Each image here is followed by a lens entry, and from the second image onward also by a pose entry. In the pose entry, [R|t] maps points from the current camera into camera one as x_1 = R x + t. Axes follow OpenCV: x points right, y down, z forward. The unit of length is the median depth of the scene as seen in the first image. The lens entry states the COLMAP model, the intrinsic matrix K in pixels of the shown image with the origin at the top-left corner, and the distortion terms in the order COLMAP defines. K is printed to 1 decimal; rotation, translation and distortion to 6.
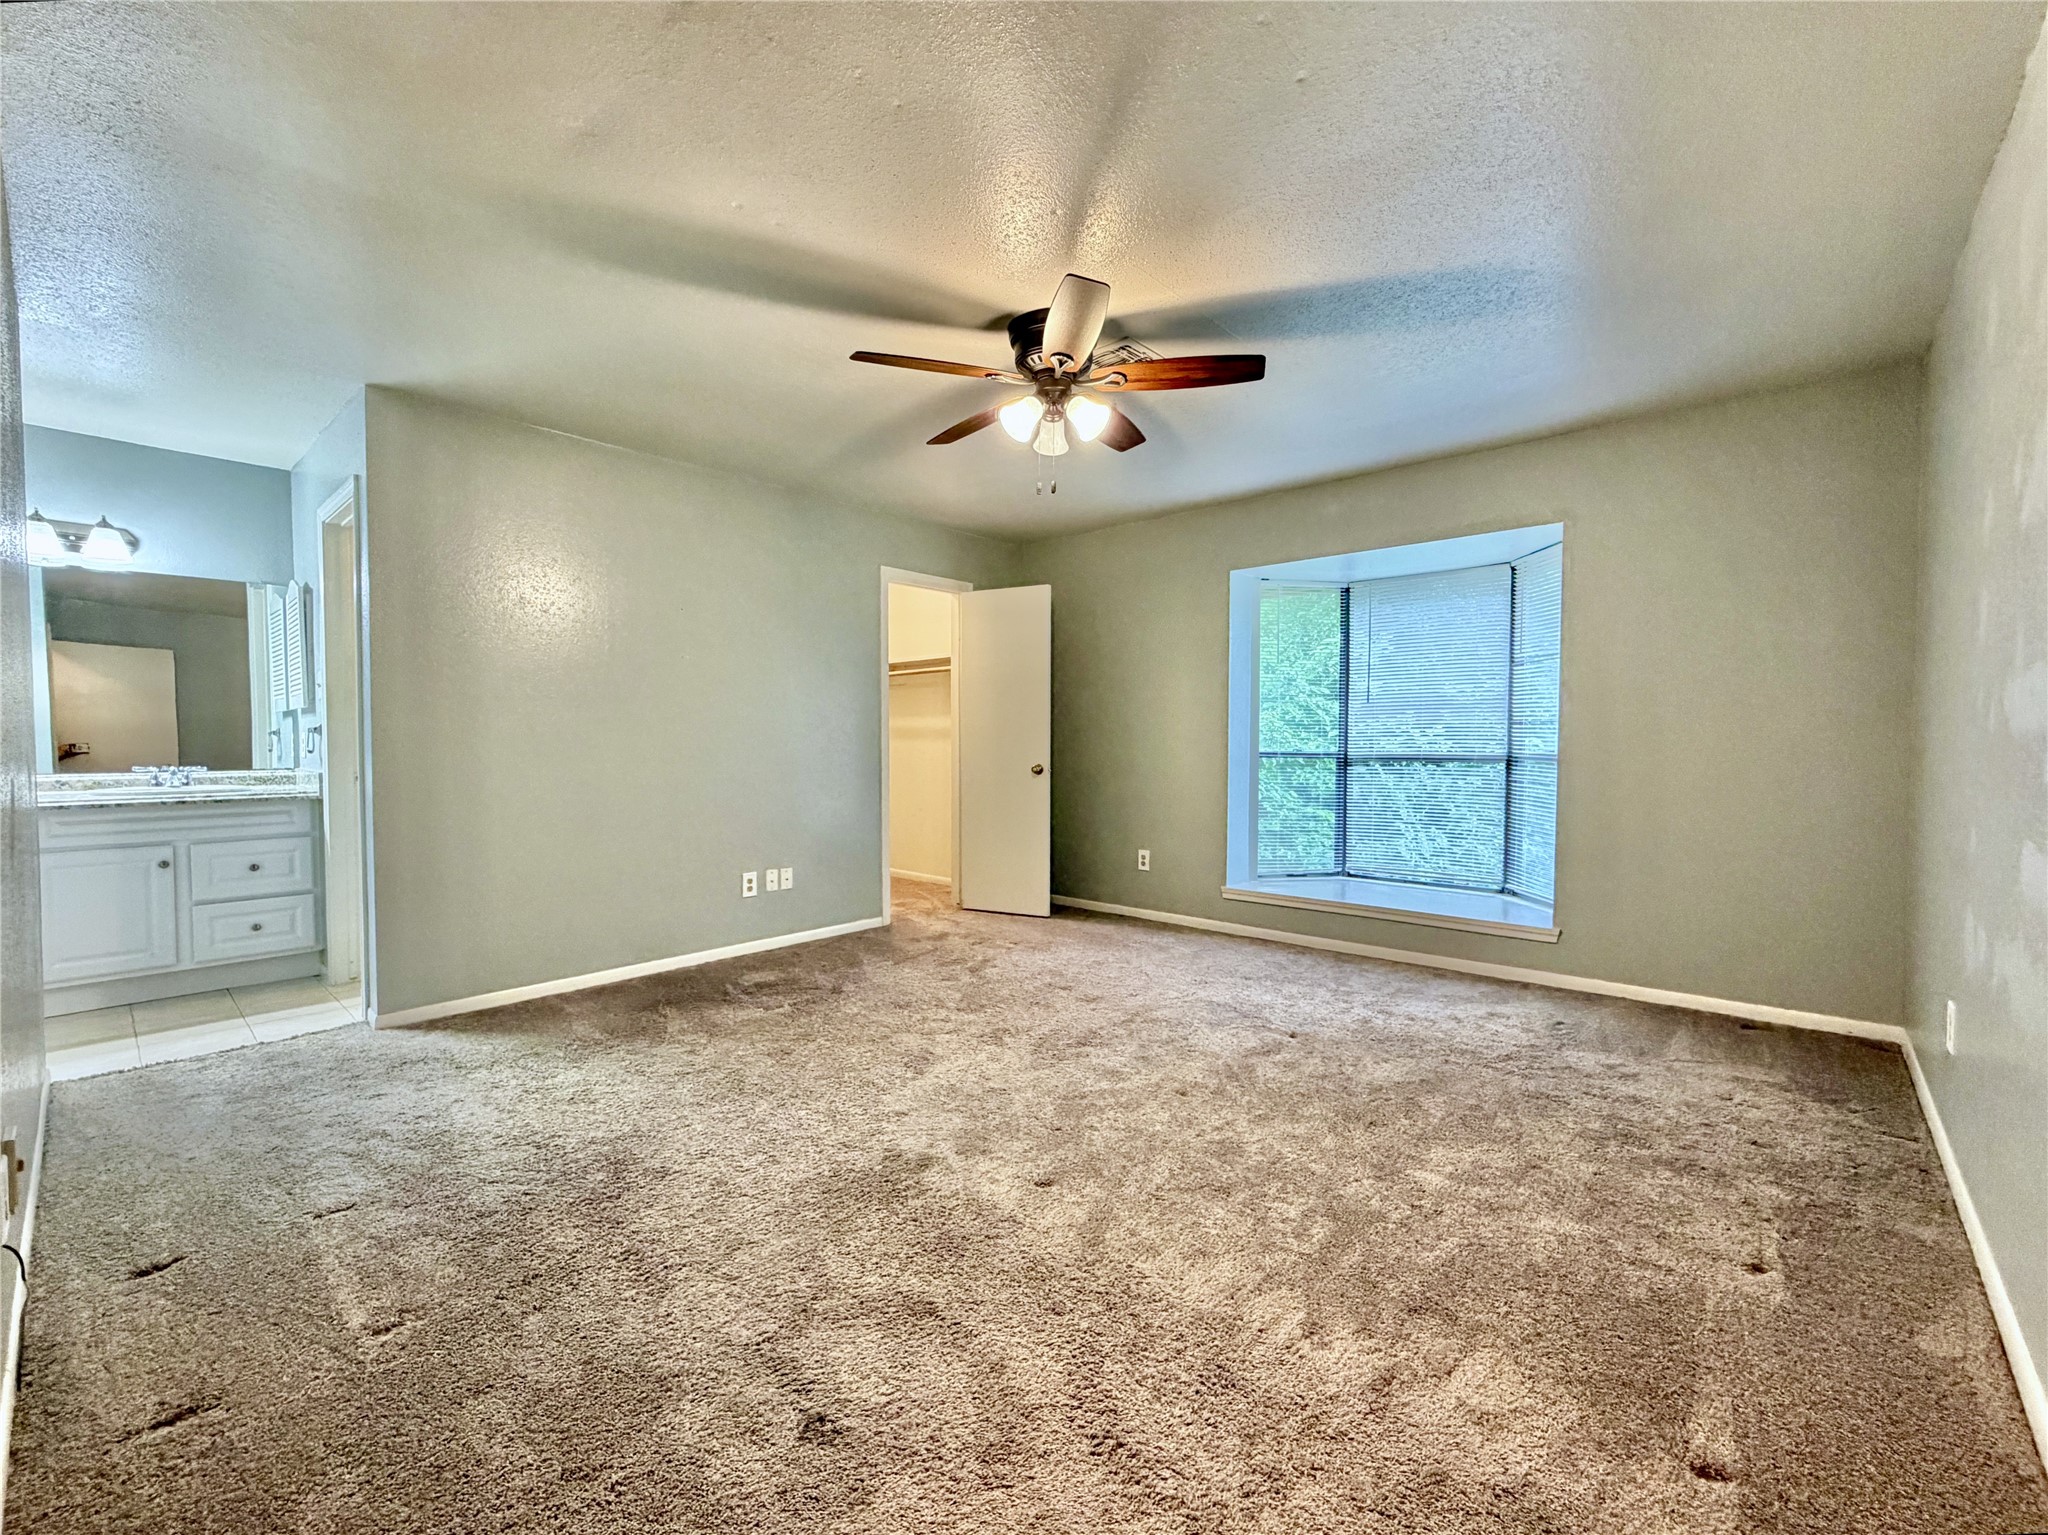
lens RADIAL K [[851.8, 0, 1024.0], [0, 851.8, 767.5], [0, 0, 1]] dist [-0.001732, -0.000243]
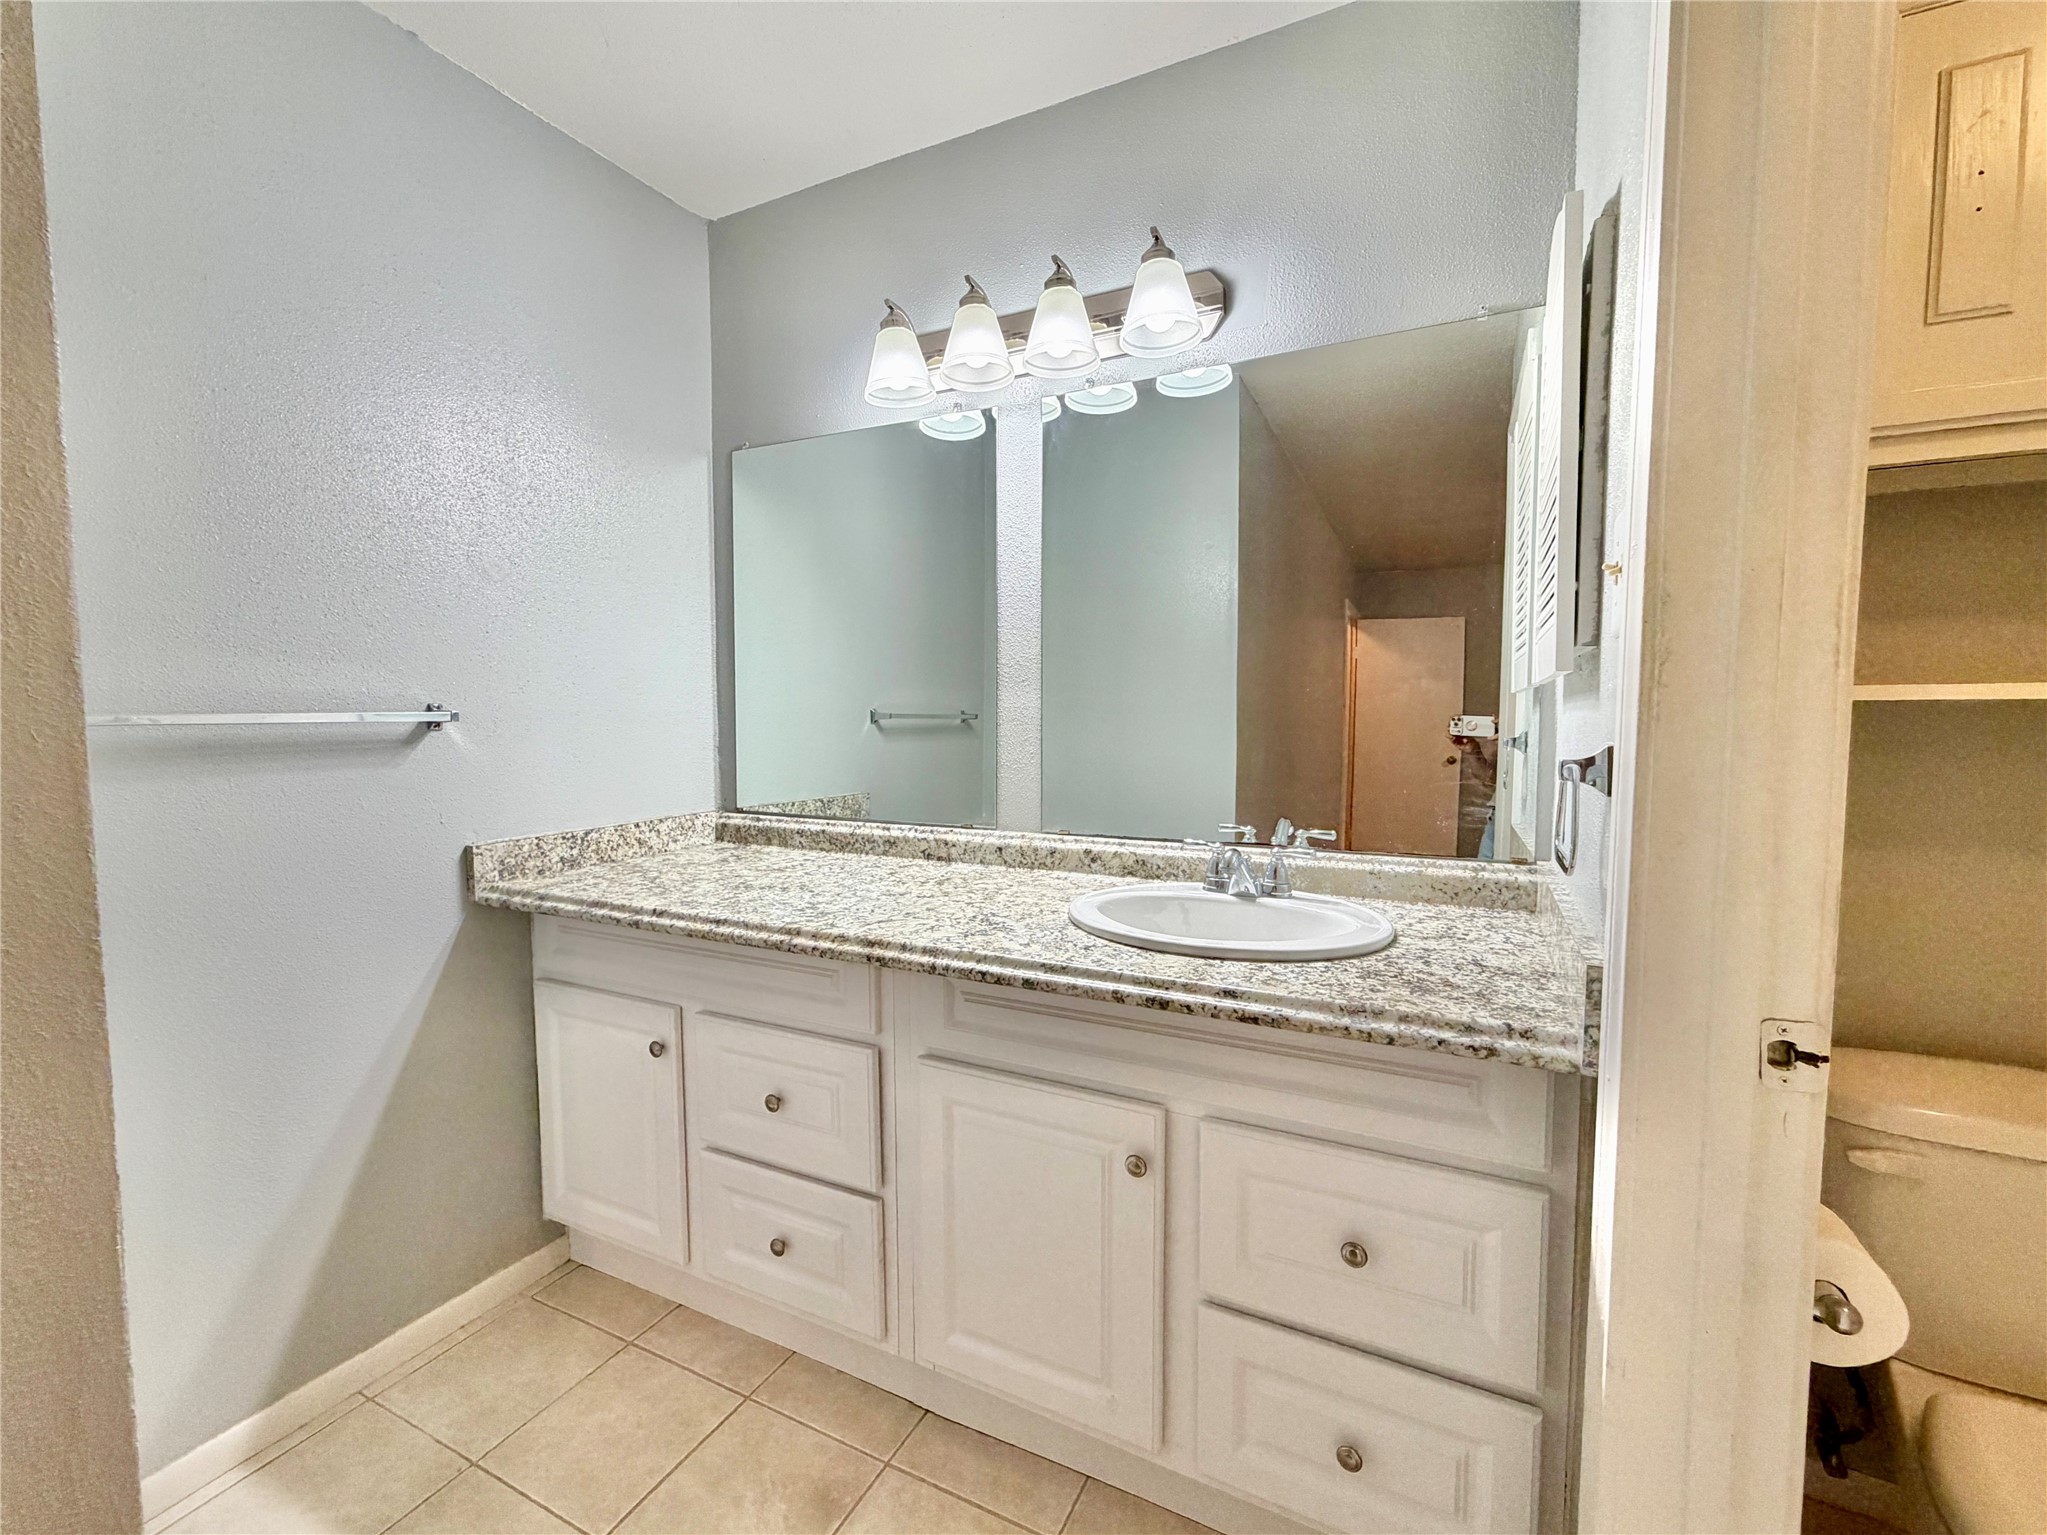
lens RADIAL K [[851.4, 0, 1023.5], [0, 851.4, 767.5], [0, 0, 1]] dist [-0.001732, -0.000243]
pose [[0.264106, 0.059970, -0.962628, -0.651114], [-0.031071, 0.998076, 0.053654, -0.052265], [0.963993, 0.015740, 0.265461, 0.790867]]
